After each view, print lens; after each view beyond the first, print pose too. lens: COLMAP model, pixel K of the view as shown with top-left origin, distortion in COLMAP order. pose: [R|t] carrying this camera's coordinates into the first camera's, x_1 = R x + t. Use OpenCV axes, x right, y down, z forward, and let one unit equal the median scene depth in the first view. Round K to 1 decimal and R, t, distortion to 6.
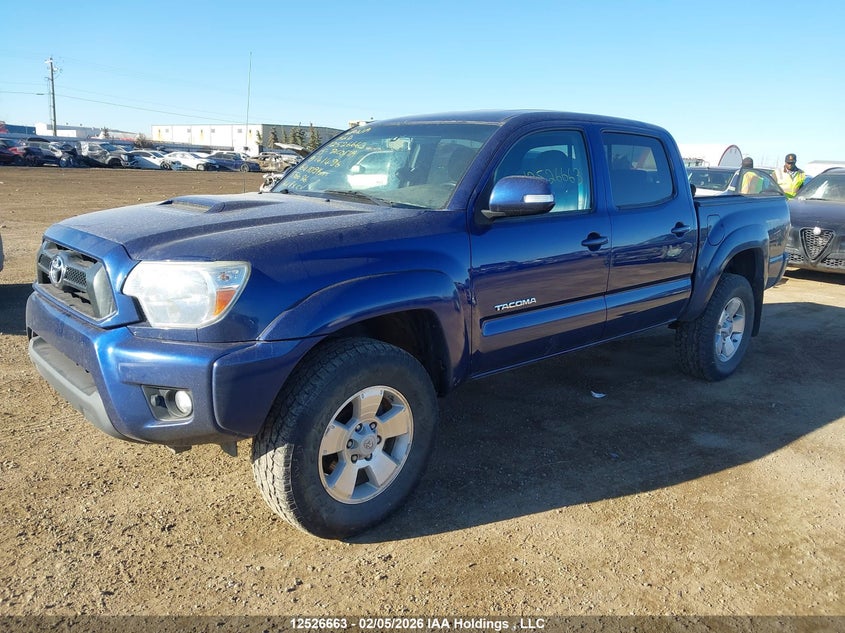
lens RADIAL K [[653.5, 0, 422.2], [0, 653.5, 313.8], [0, 0, 1]] dist [0.008189, -0.001245]
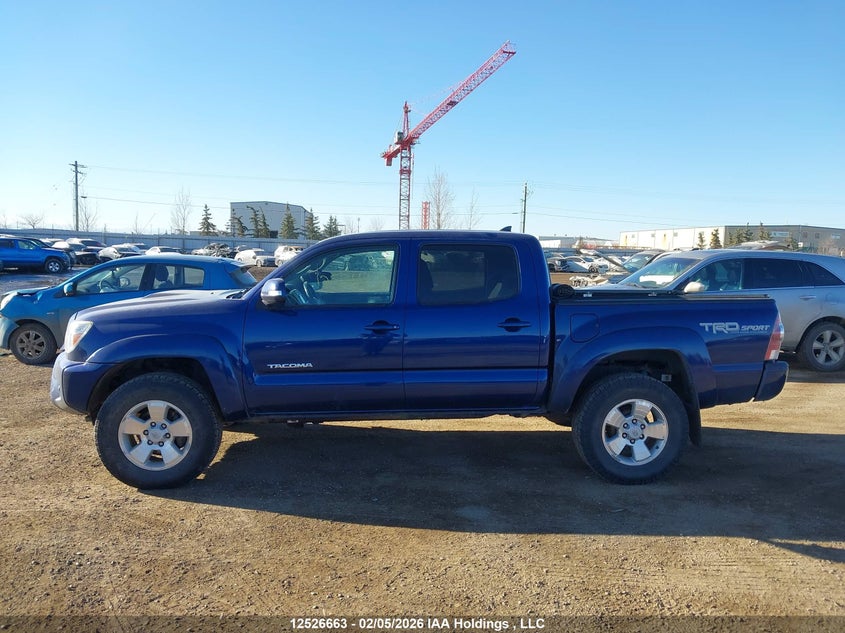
lens RADIAL K [[653.5, 0, 419.9], [0, 653.5, 316.3], [0, 0, 1]] dist [0.008189, -0.001245]
pose [[0.760665, 0.032571, -0.648327, 1.451047], [-0.128874, 0.986438, -0.101647, -0.018642], [0.636224, 0.160872, 0.754546, 0.106659]]
